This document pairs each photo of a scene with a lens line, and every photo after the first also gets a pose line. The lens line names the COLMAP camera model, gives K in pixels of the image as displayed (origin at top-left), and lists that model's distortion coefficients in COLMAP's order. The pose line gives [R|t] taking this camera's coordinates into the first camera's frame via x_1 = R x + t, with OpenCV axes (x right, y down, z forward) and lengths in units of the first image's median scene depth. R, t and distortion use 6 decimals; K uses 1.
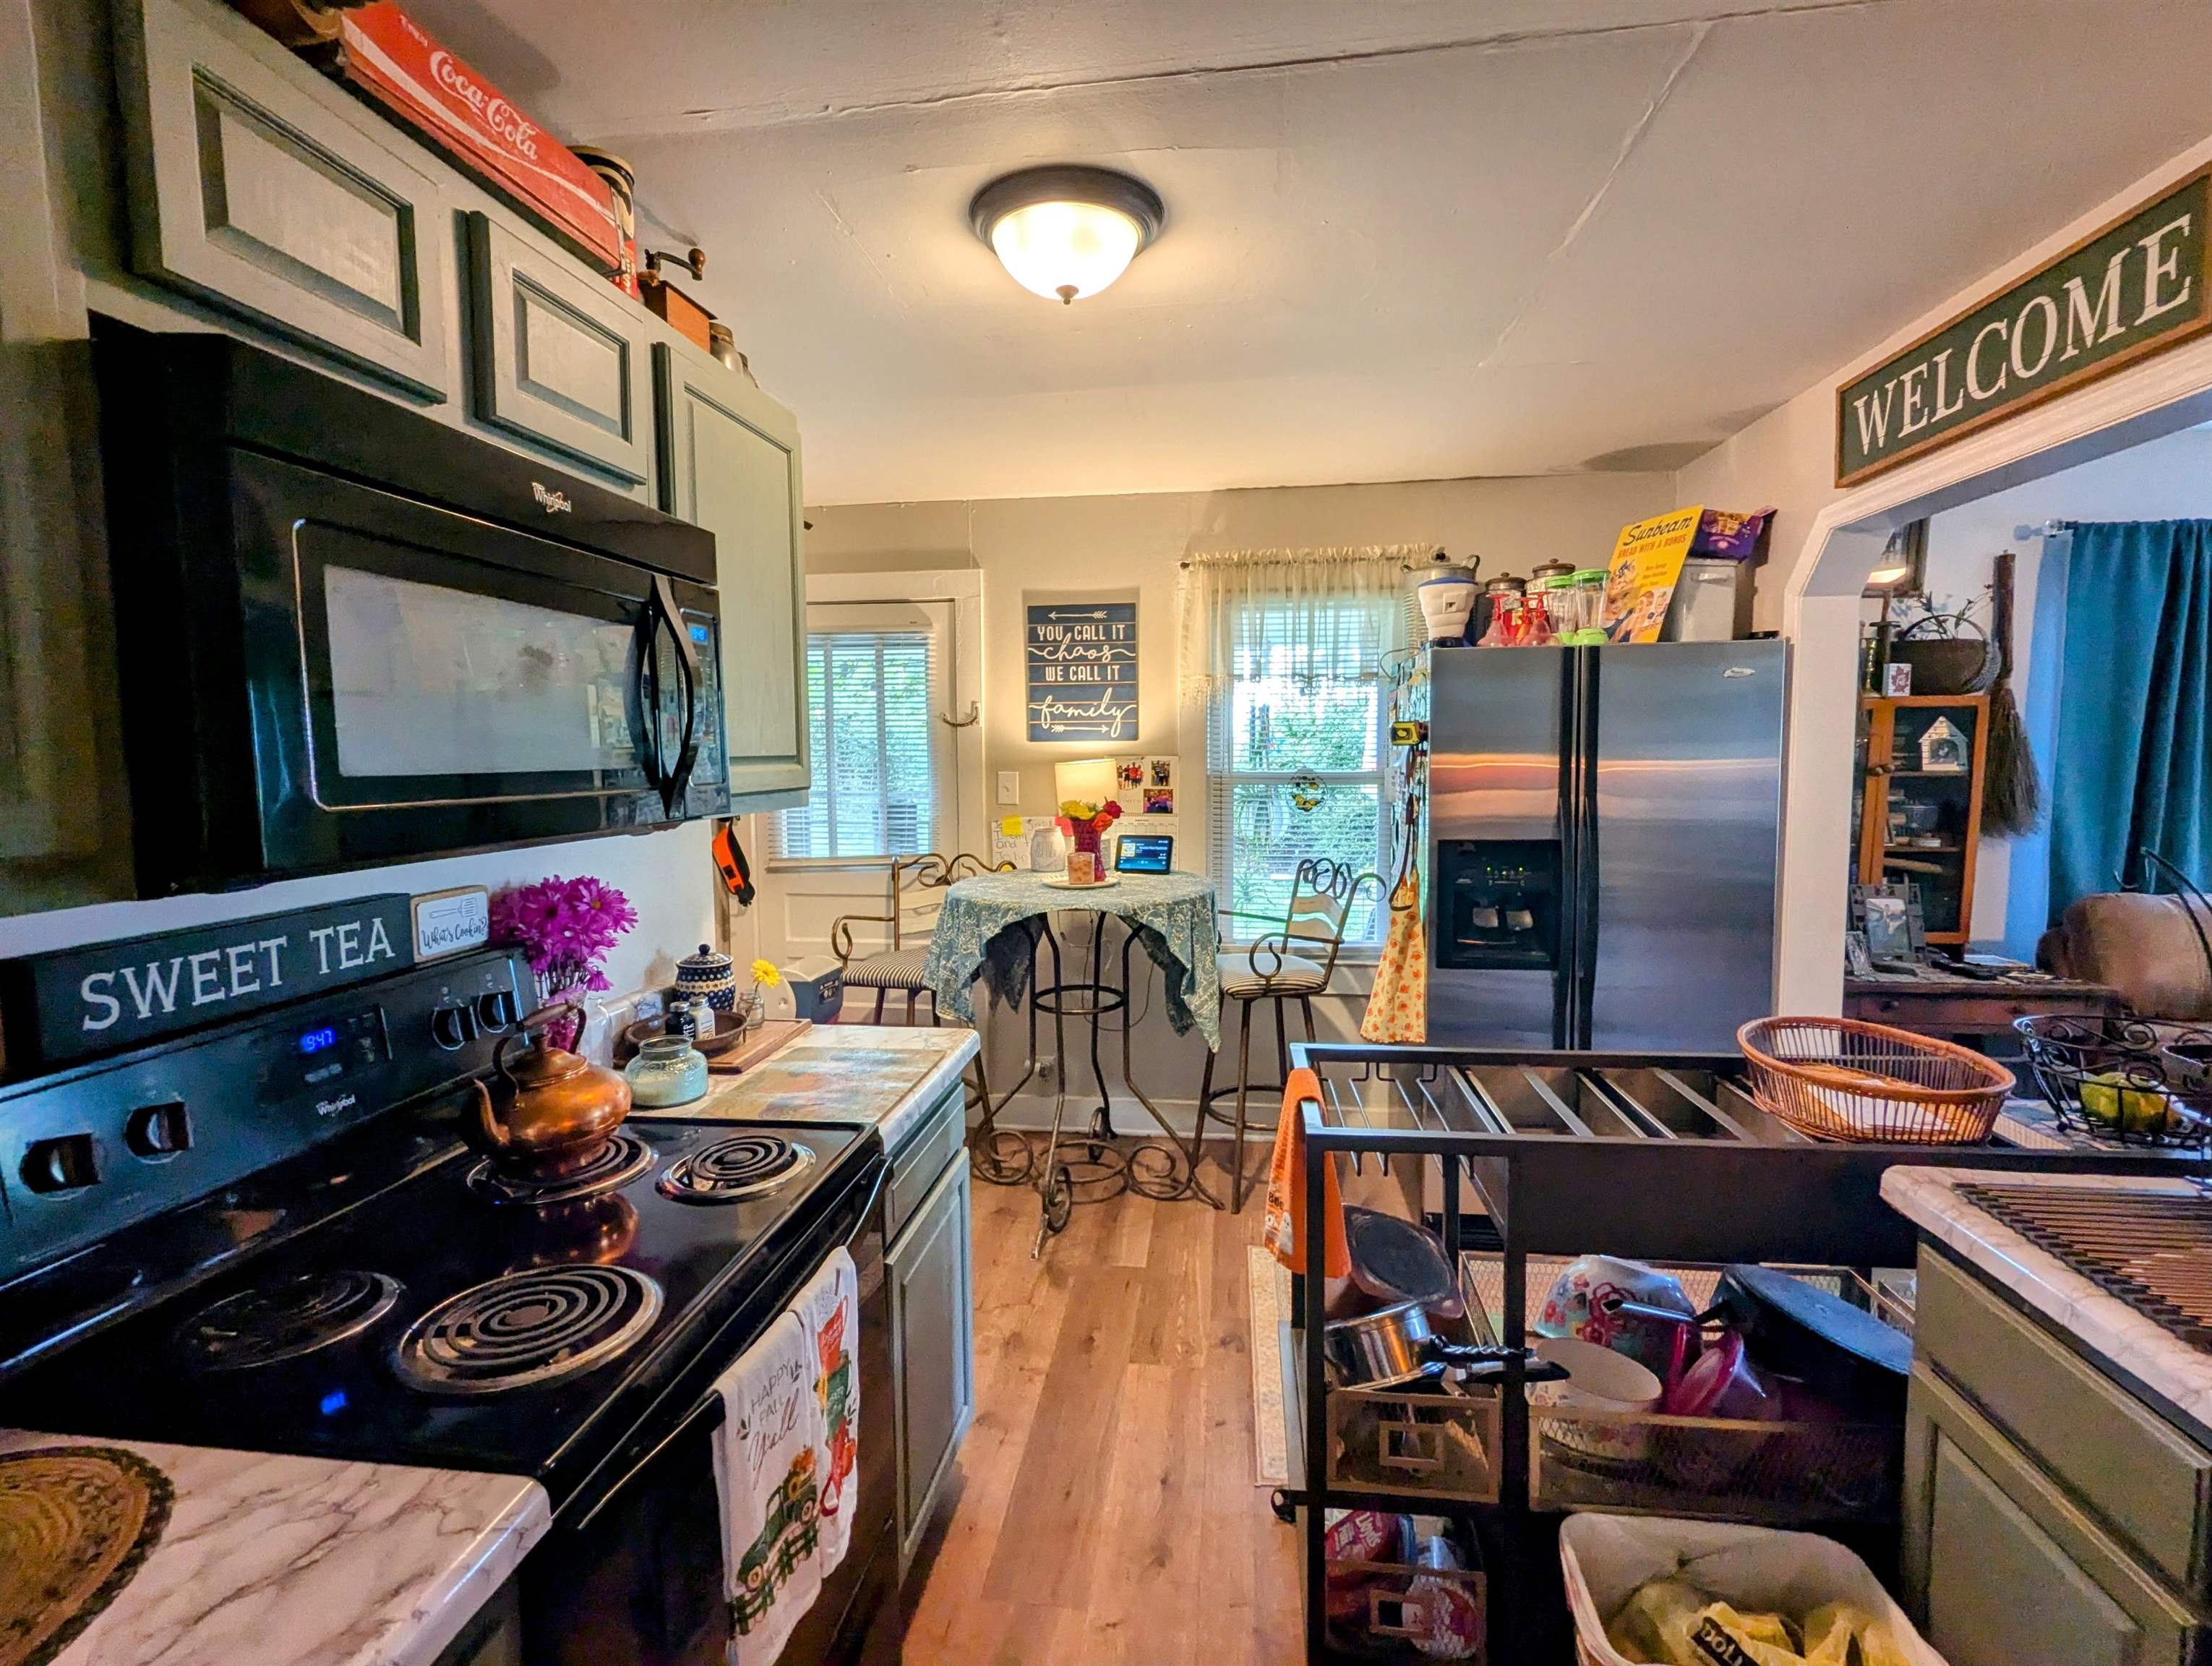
lens RADIAL K [[1046.1, 0, 1096.5], [0, 1046.1, 828.3], [0, 0, 1]] dist [0.000401, 0.001655]
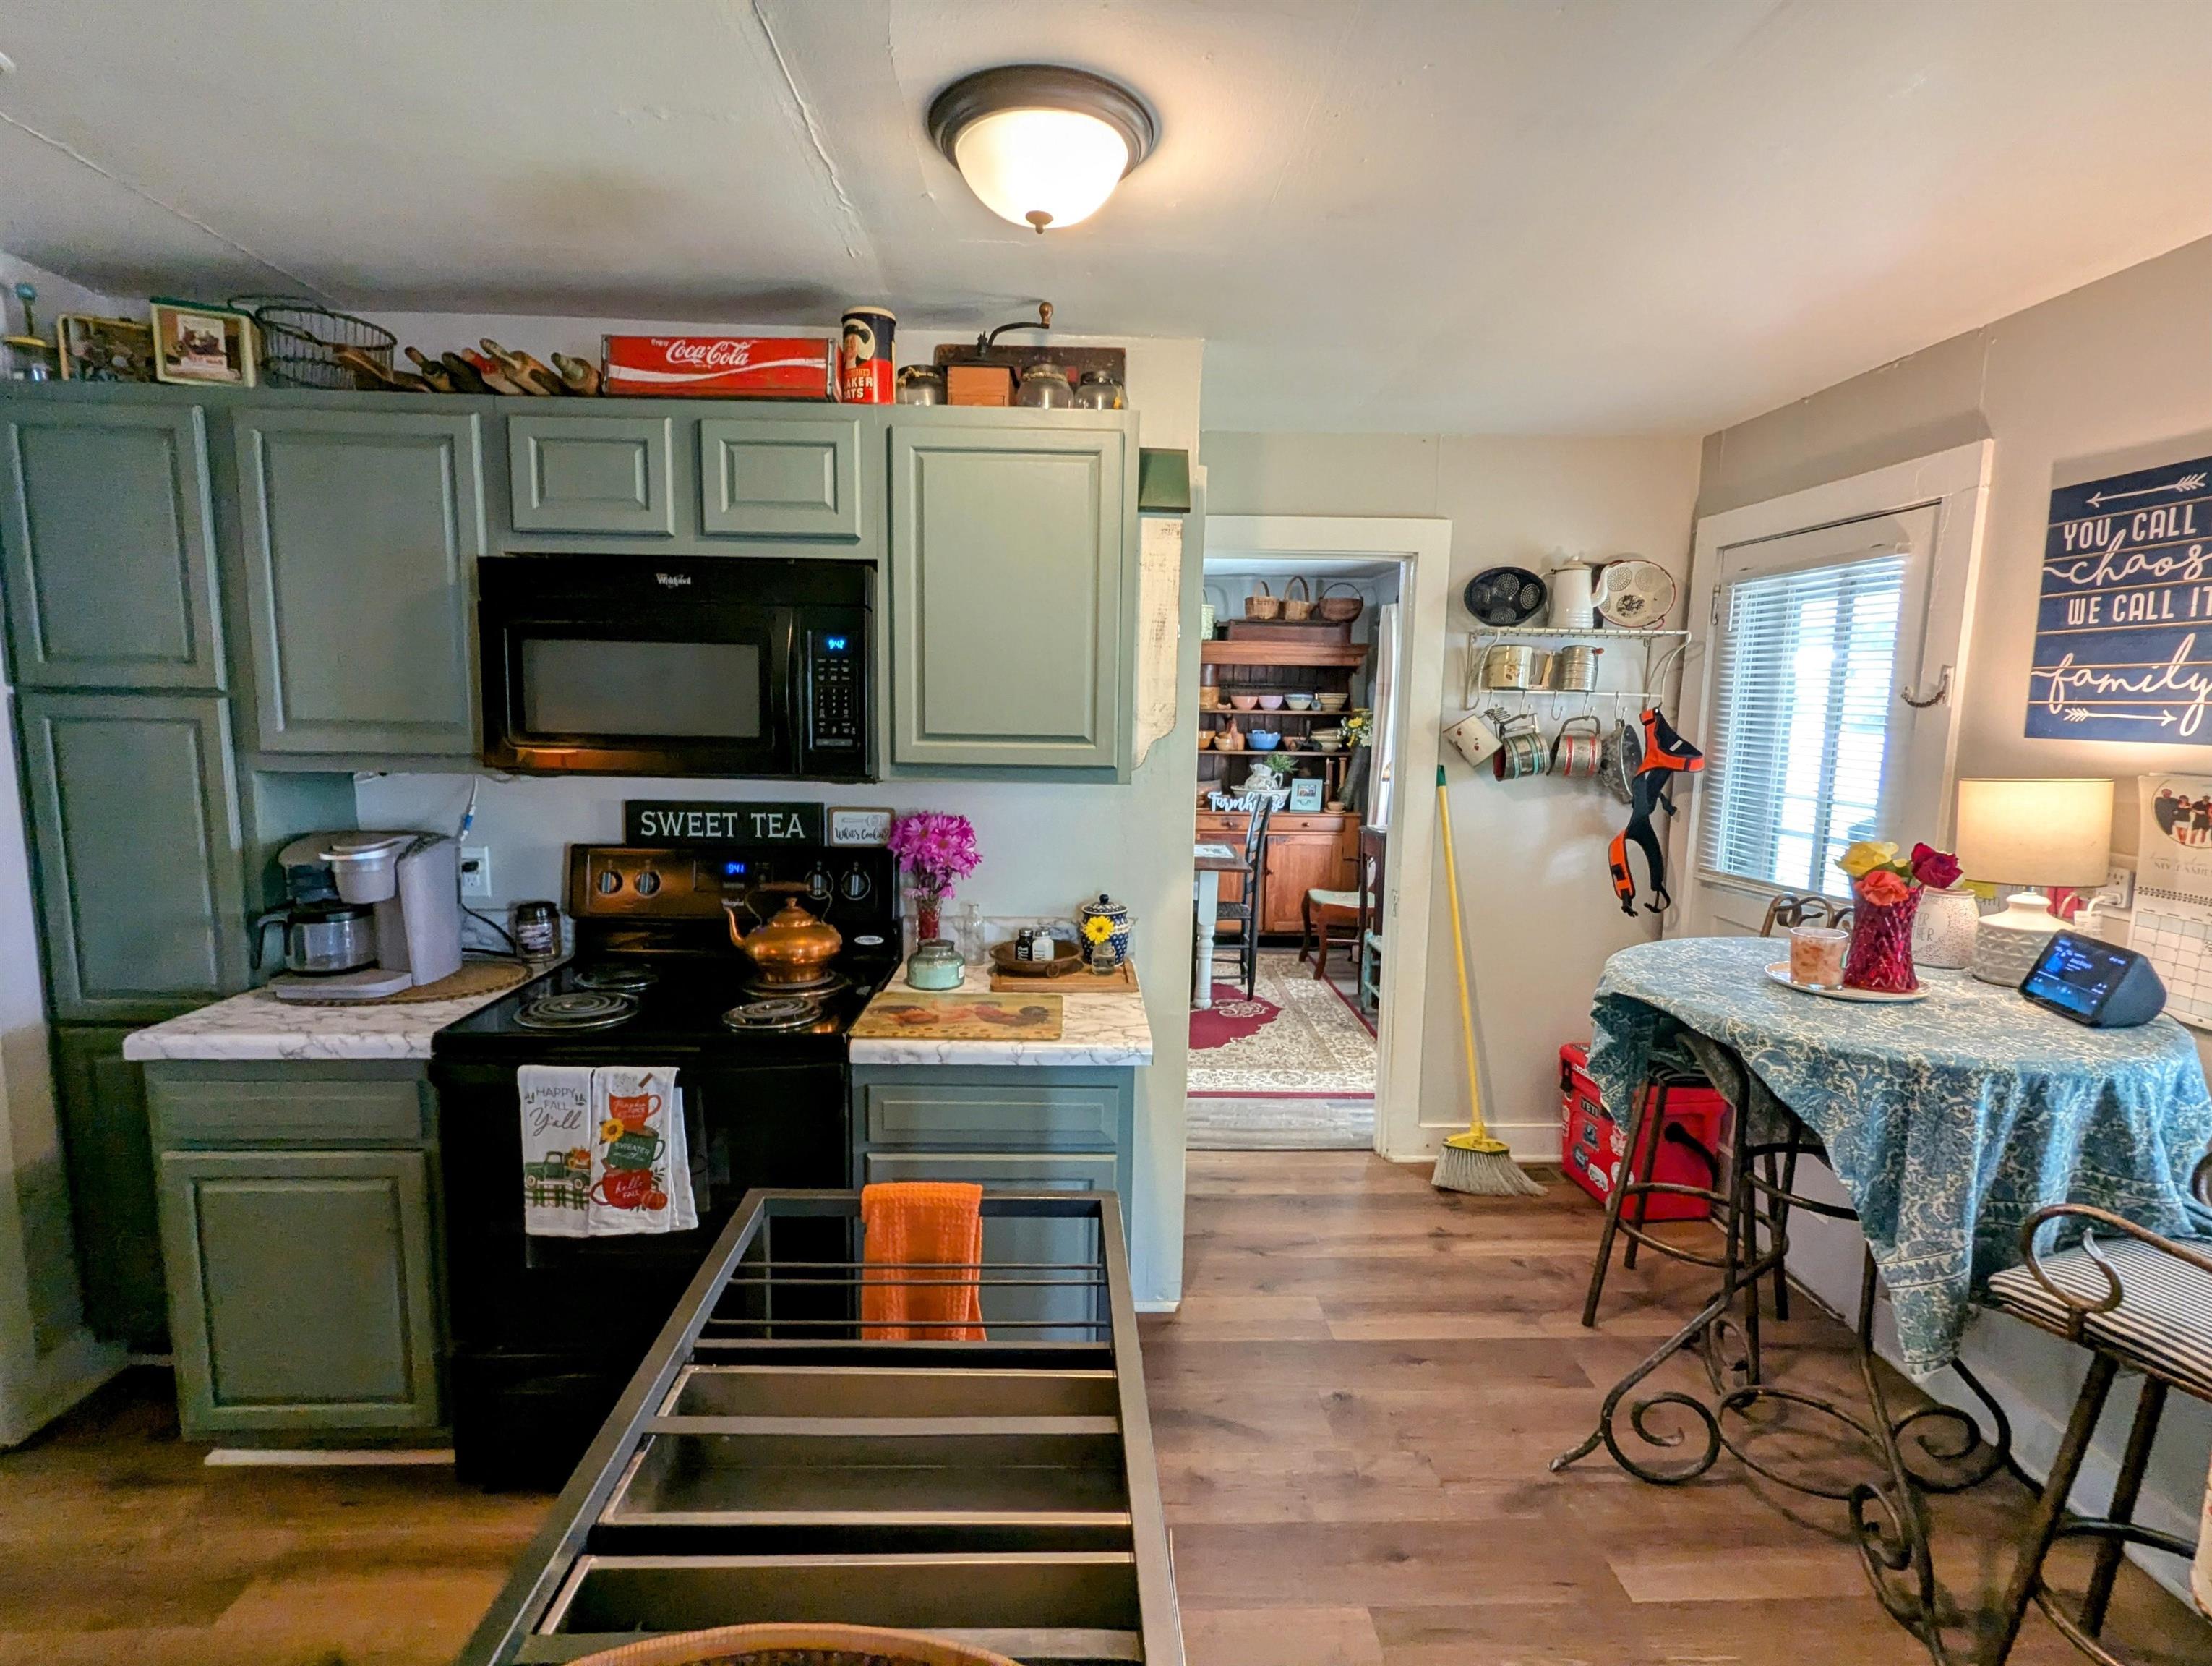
lens RADIAL K [[1043.1, 0, 1091.4], [0, 1043.1, 828.0], [0, 0, 1]] dist [-0.000921, 0.004746]
pose [[0.173114, 0.133193, -0.975854, 1.114151], [-0.096663, 0.988328, 0.117747, -0.145726], [0.980147, 0.073945, 0.183968, 1.144334]]
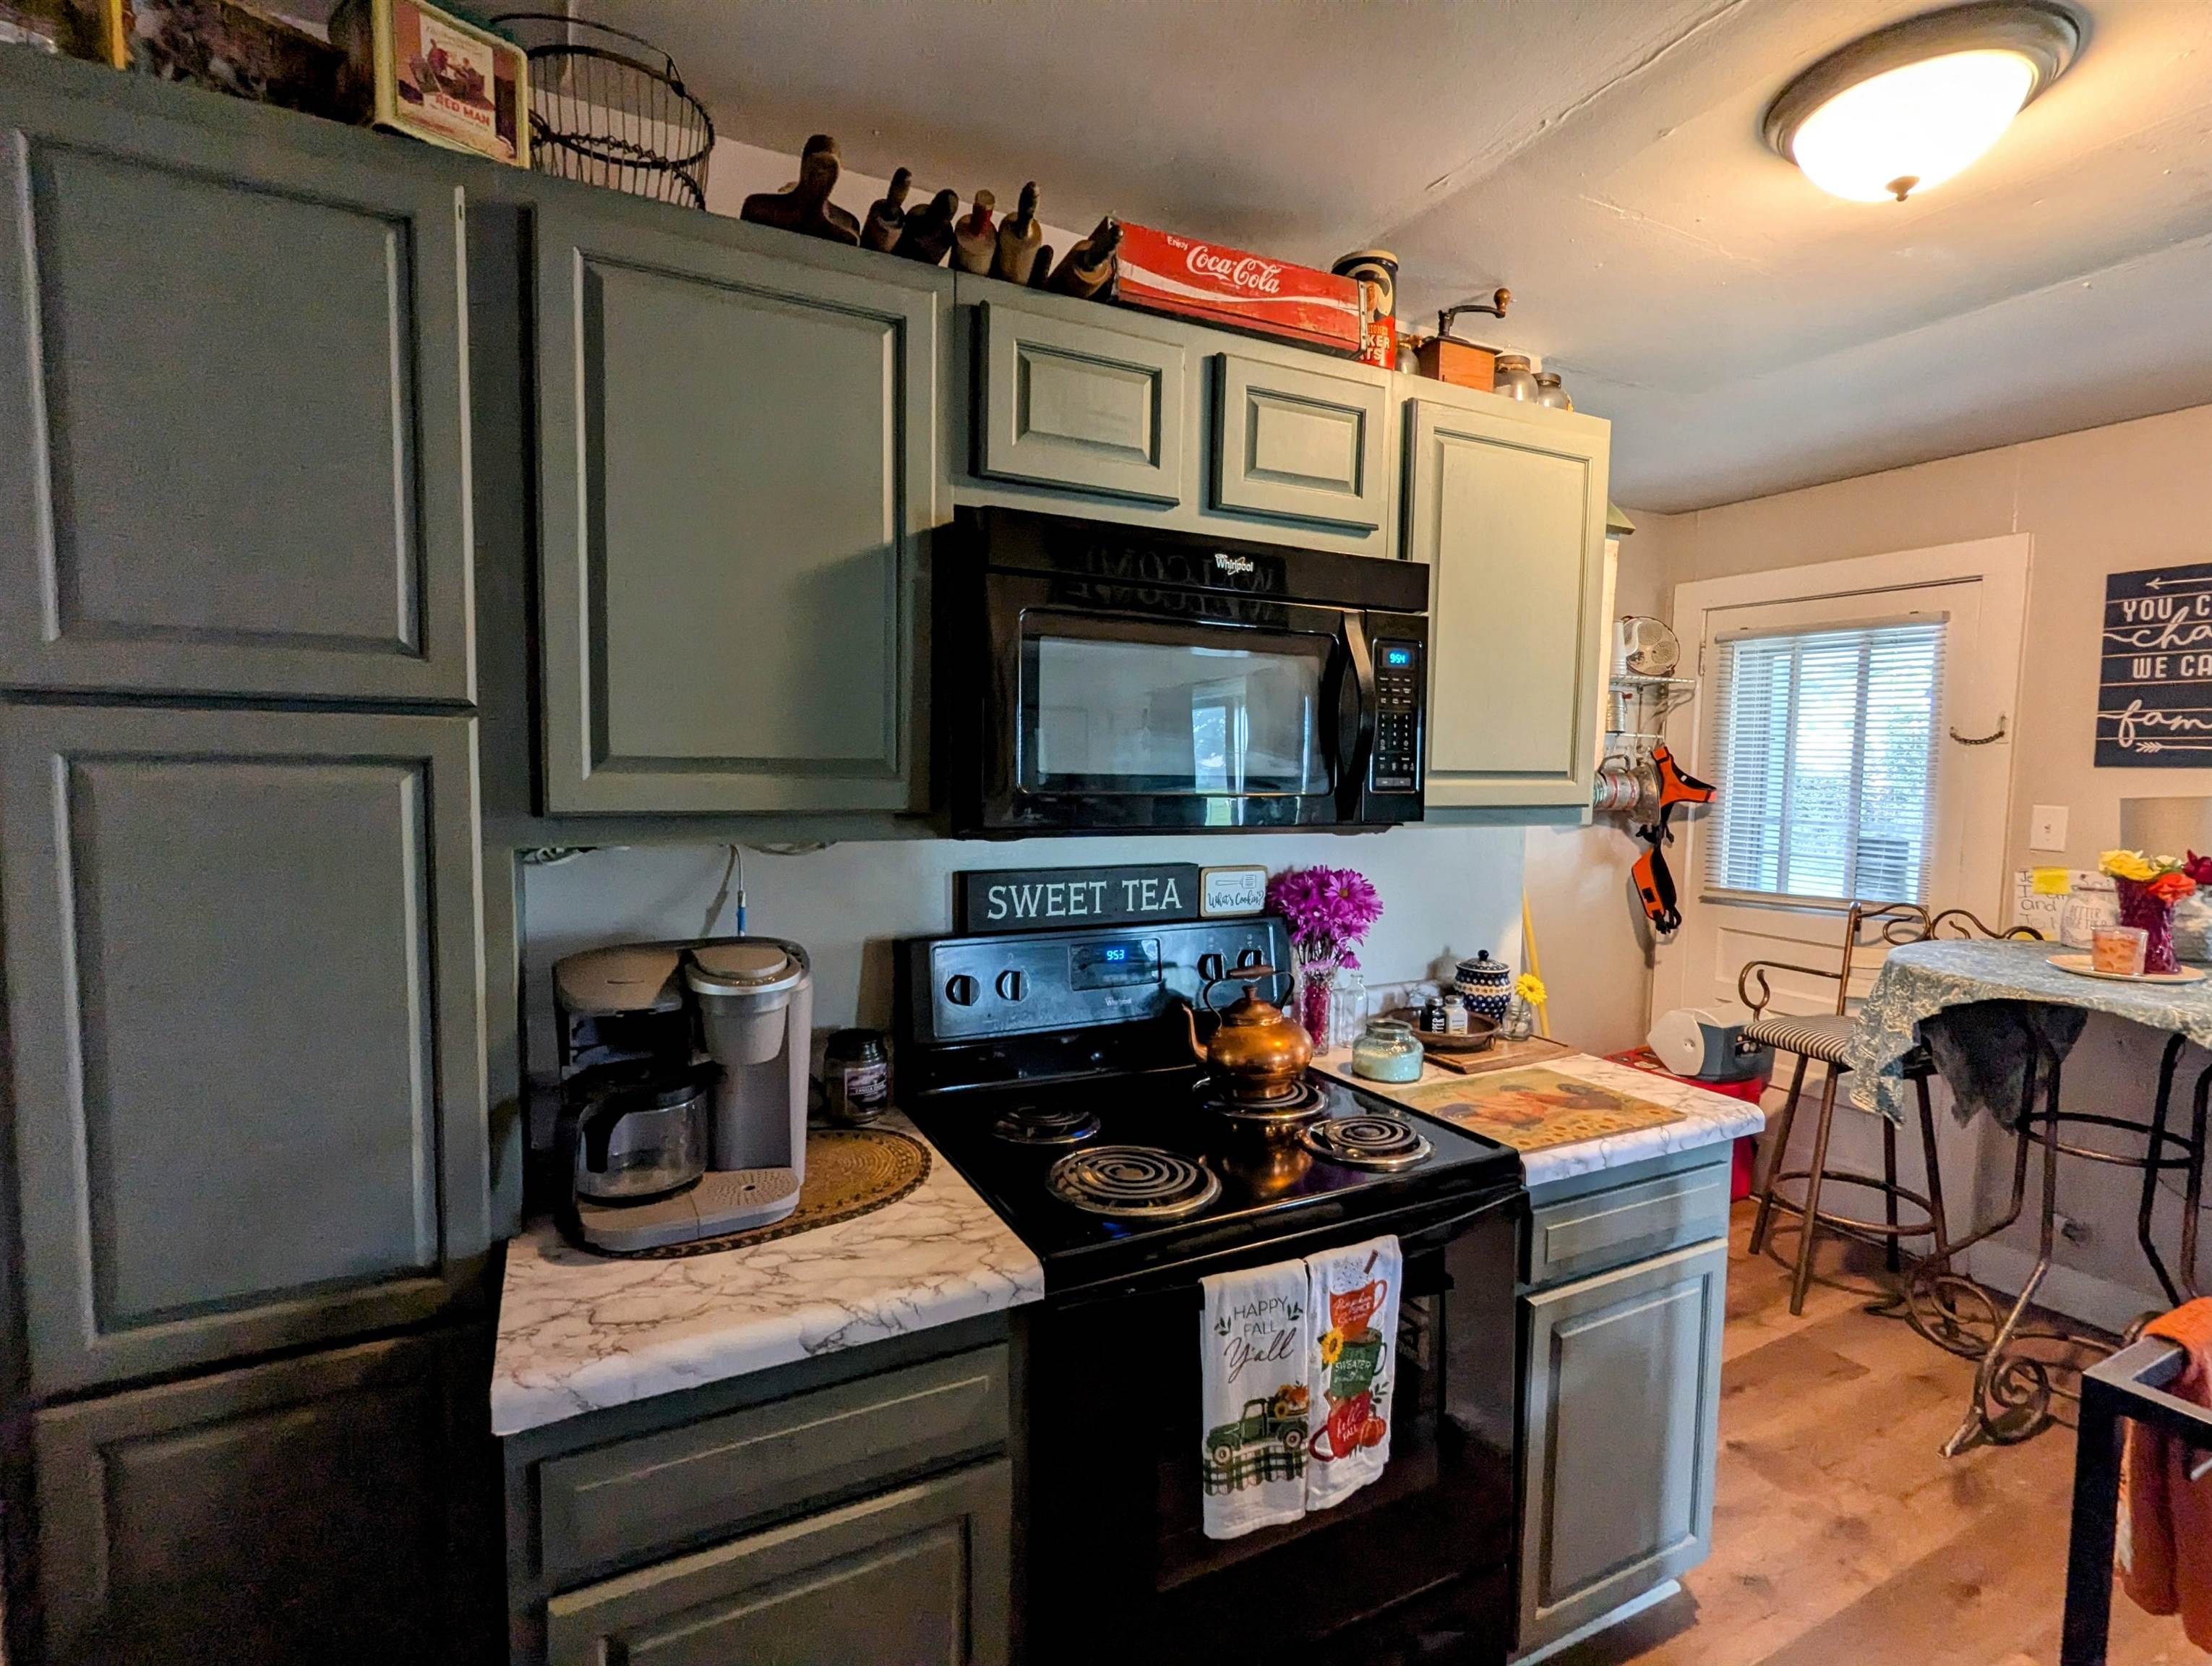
lens RADIAL K [[1046.1, 0, 1096.5], [0, 1046.1, 828.3], [0, 0, 1]] dist [0.000401, 0.001655]
pose [[0.574655, 0.073210, -0.815115, 0.369353], [-0.084514, 0.995974, 0.029872, -0.012900], [0.814020, 0.051722, 0.578529, 0.113778]]
